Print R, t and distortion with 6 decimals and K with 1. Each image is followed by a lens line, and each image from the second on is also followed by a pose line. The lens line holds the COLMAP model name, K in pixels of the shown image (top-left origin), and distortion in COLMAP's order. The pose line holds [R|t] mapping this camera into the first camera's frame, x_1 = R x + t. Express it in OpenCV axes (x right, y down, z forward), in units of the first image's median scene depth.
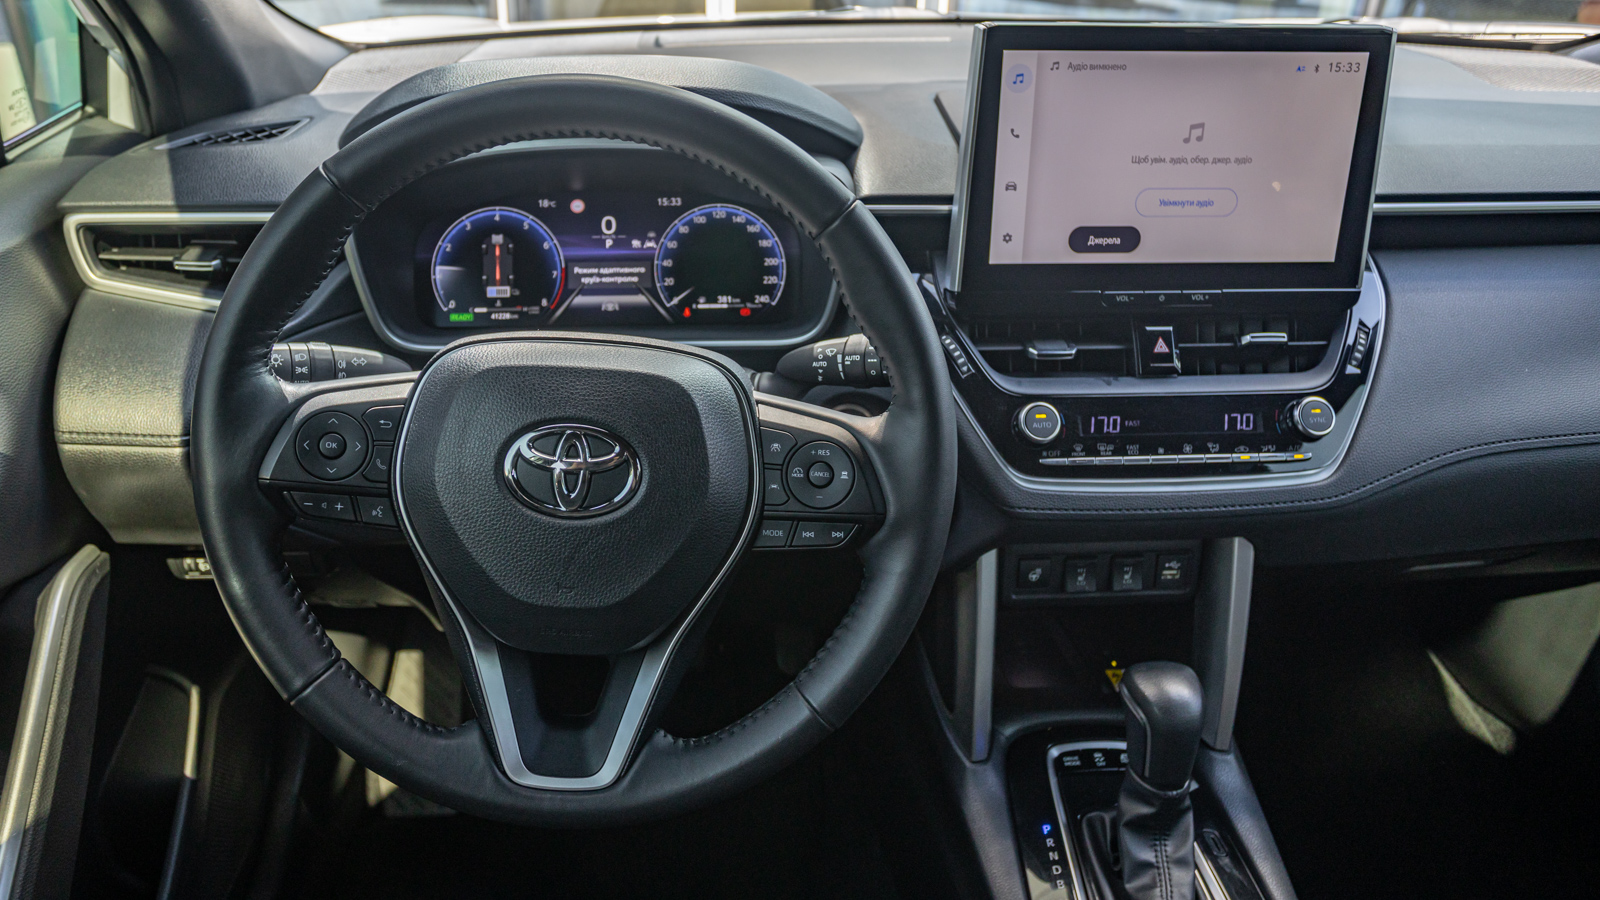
lens RADIAL K [[1103.0, 0, 742.7], [0, 1103.0, 428.6], [0, 0, 1]] dist [-0.041466, 0.045697]
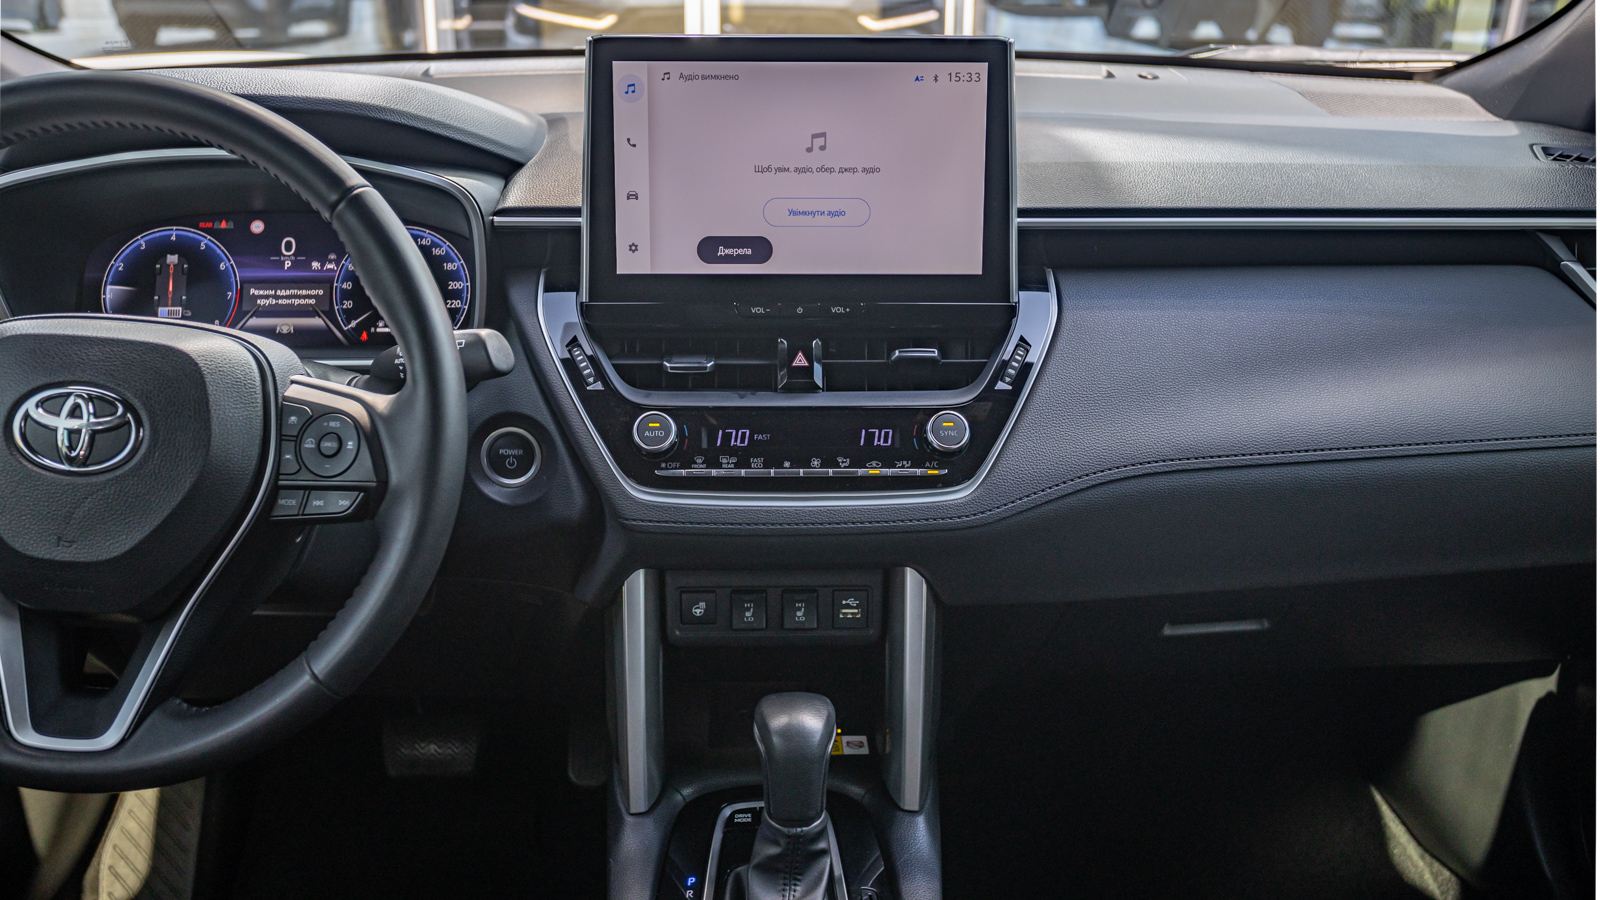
lens RADIAL K [[1450.0, 0, 772.4], [0, 1450.0, 445.1], [0, 0, 1]] dist [0.010825, 0.014260]
pose [[0.998894, 0.010671, -0.045802, 0.417543], [-0.015695, 0.993721, -0.110778, 0.141726], [0.044333, 0.111374, 0.992789, -0.261735]]
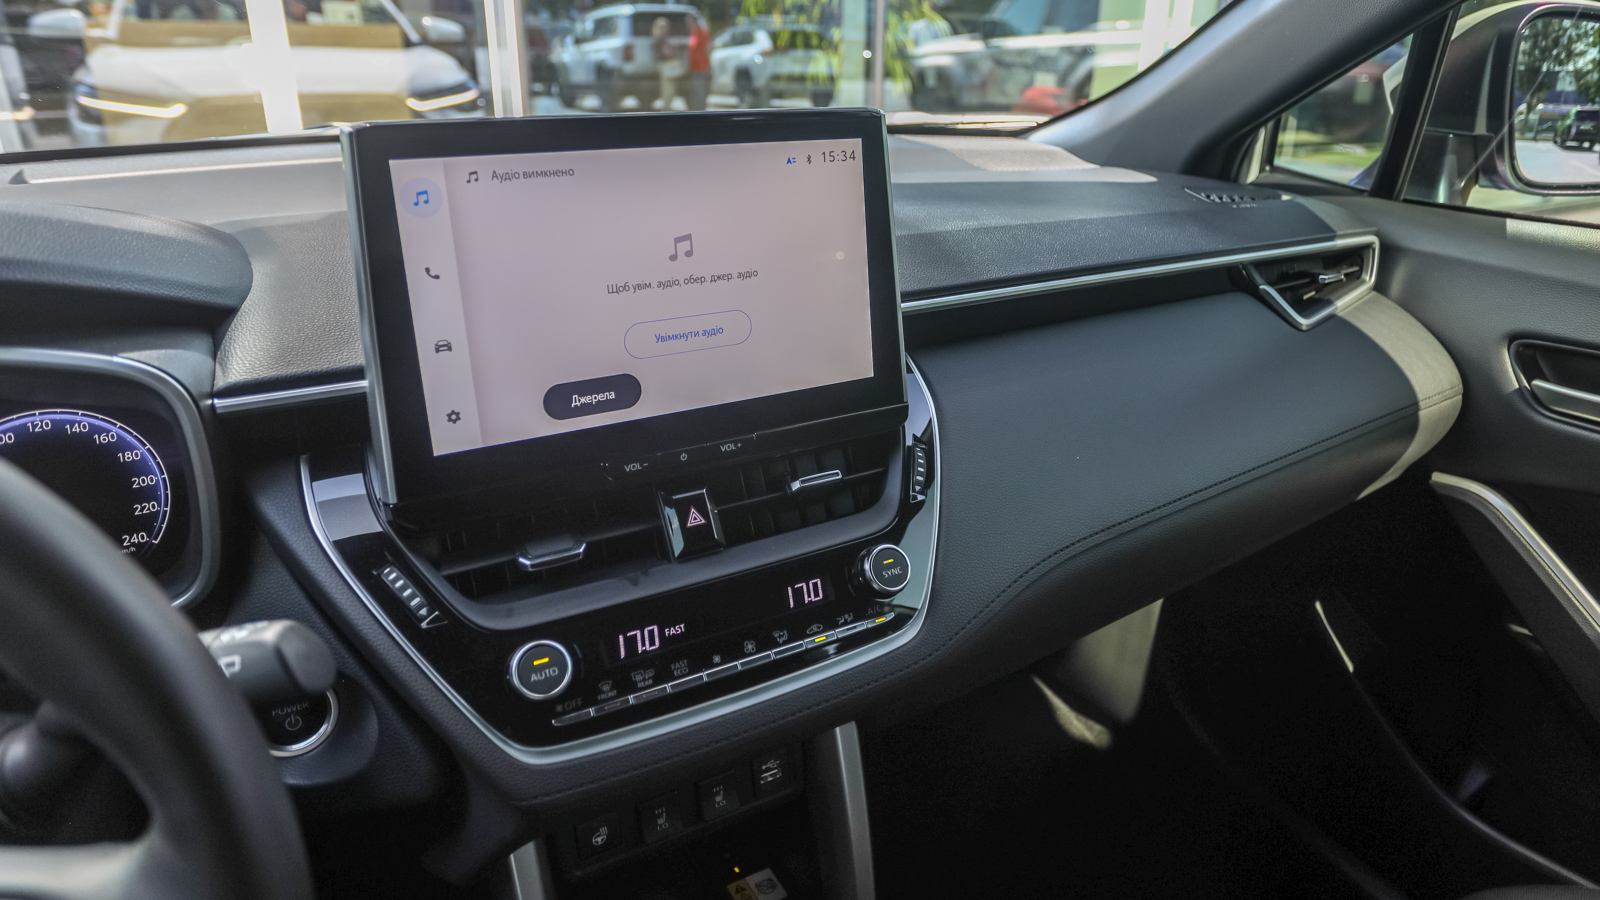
lens RADIAL K [[965.2, 0, 854.4], [0, 965.2, 381.5], [0, 0, 1]] dist [-0.067325, 0.043049]
pose [[0.893003, -0.148011, 0.425016, 0.208664], [0.191714, 0.979510, -0.061697, -0.106032], [-0.407176, 0.136578, 0.903081, 0.330503]]
